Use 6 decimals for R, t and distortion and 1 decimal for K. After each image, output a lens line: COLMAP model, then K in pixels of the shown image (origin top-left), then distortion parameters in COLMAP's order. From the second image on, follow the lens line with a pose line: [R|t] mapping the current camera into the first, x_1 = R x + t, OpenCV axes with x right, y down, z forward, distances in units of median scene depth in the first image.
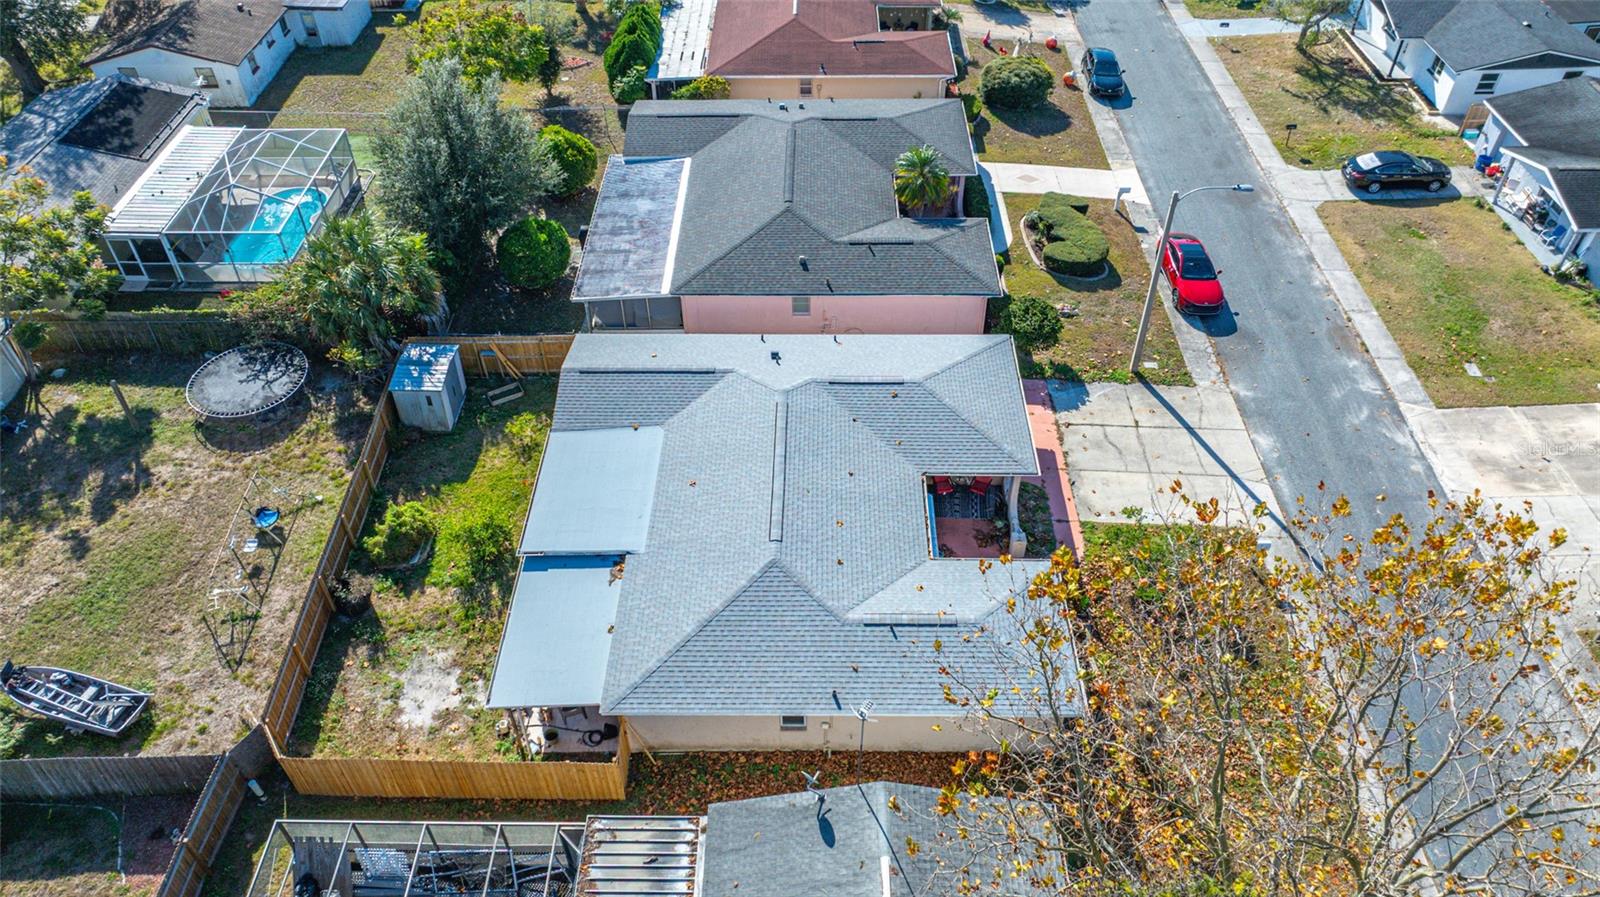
lens RADIAL K [[1119.9, 0, 800.0], [0, 1119.9, 448.5], [0, 0, 1]] dist [-0.022940, 0.004651]
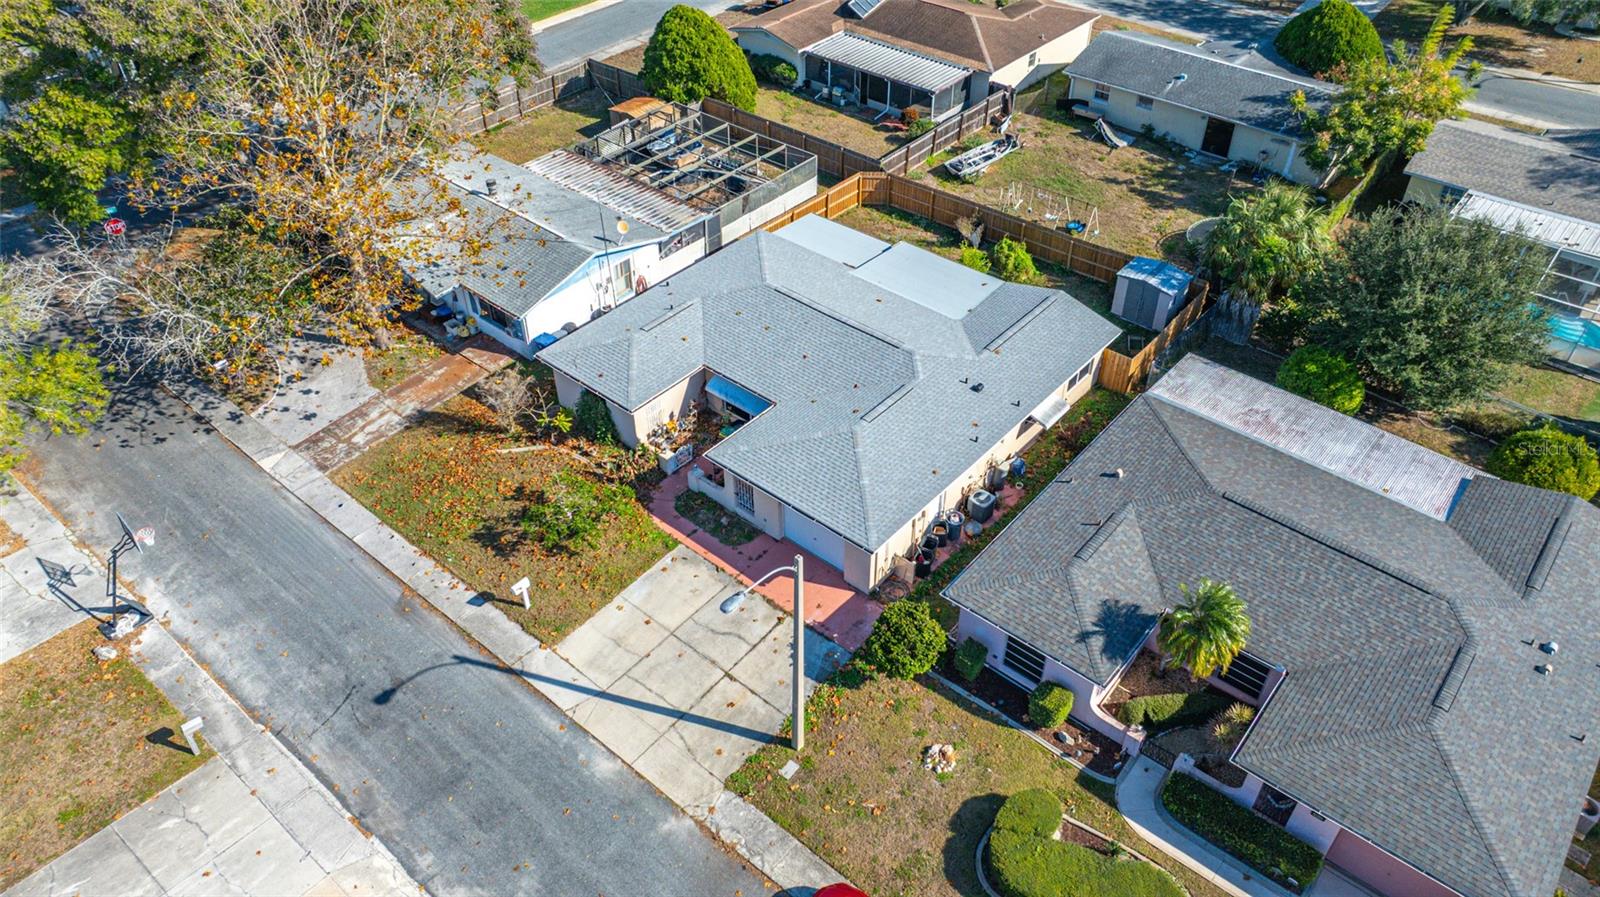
lens RADIAL K [[1119.9, 0, 800.0], [0, 1119.9, 448.5], [0, 0, 1]] dist [-0.022940, 0.004651]
pose [[-0.637841, 0.509266, -0.577760, 0.512905], [-0.516955, 0.272970, 0.811323, -0.598134], [0.570890, 0.816171, 0.089156, 0.629940]]
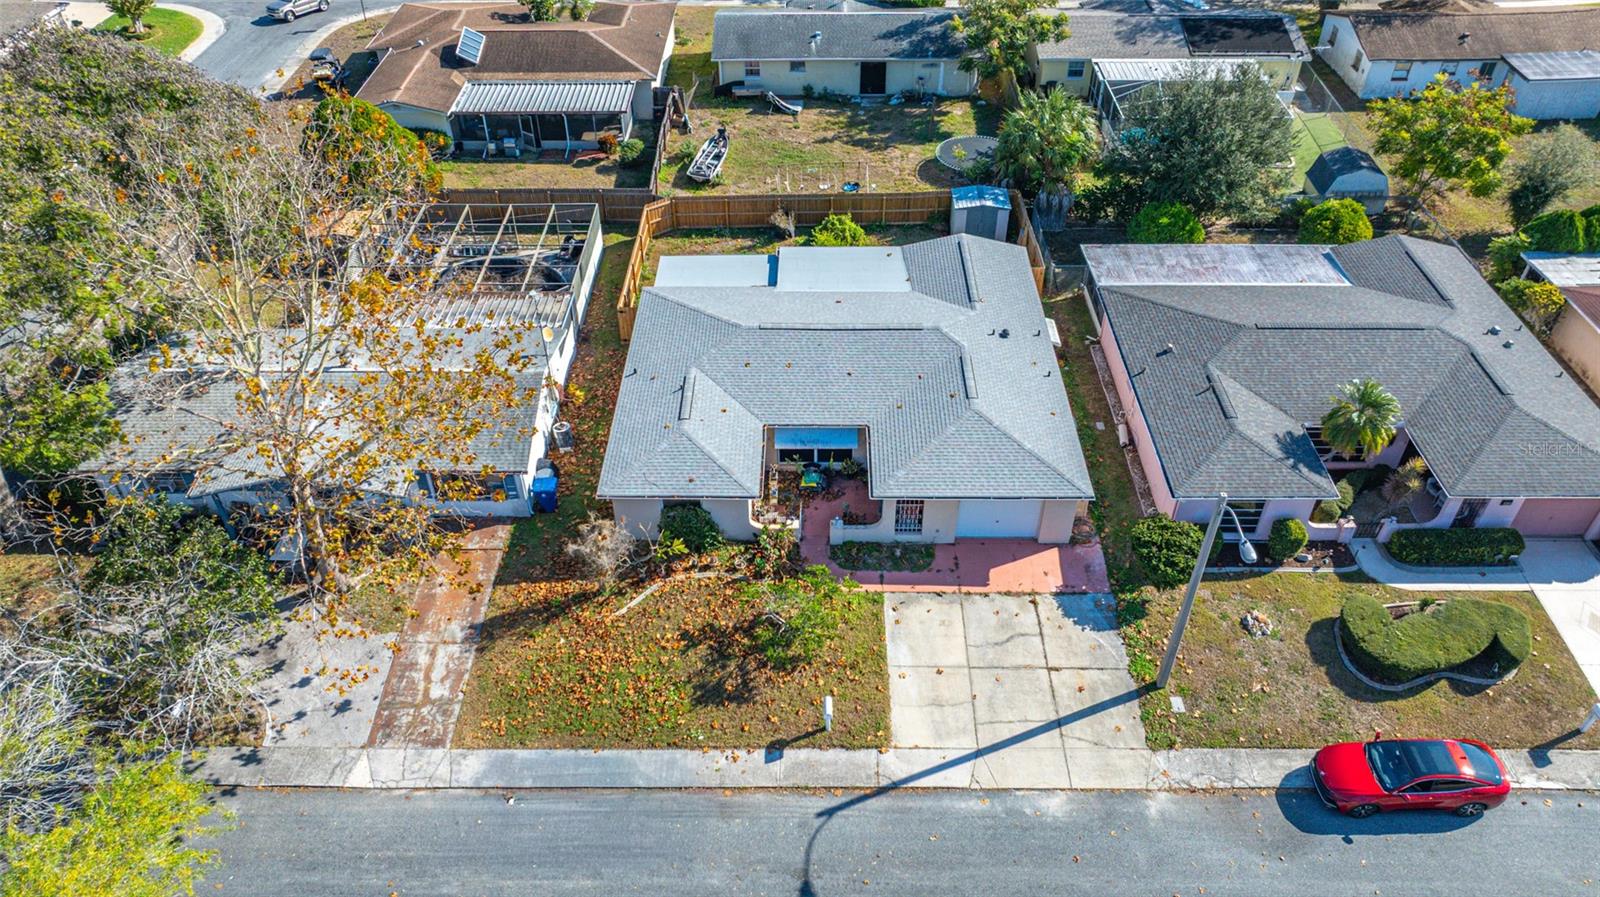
lens RADIAL K [[1157.6, 0, 799.6], [0, 1157.6, 426.8], [0, 0, 1]] dist [-0.022589, 0.002199]
pose [[0.006423, 0.638153, -0.769883, 0.656199], [-0.677541, 0.569016, 0.466003, -0.308477], [0.735457, 0.518634, 0.436029, 0.300430]]
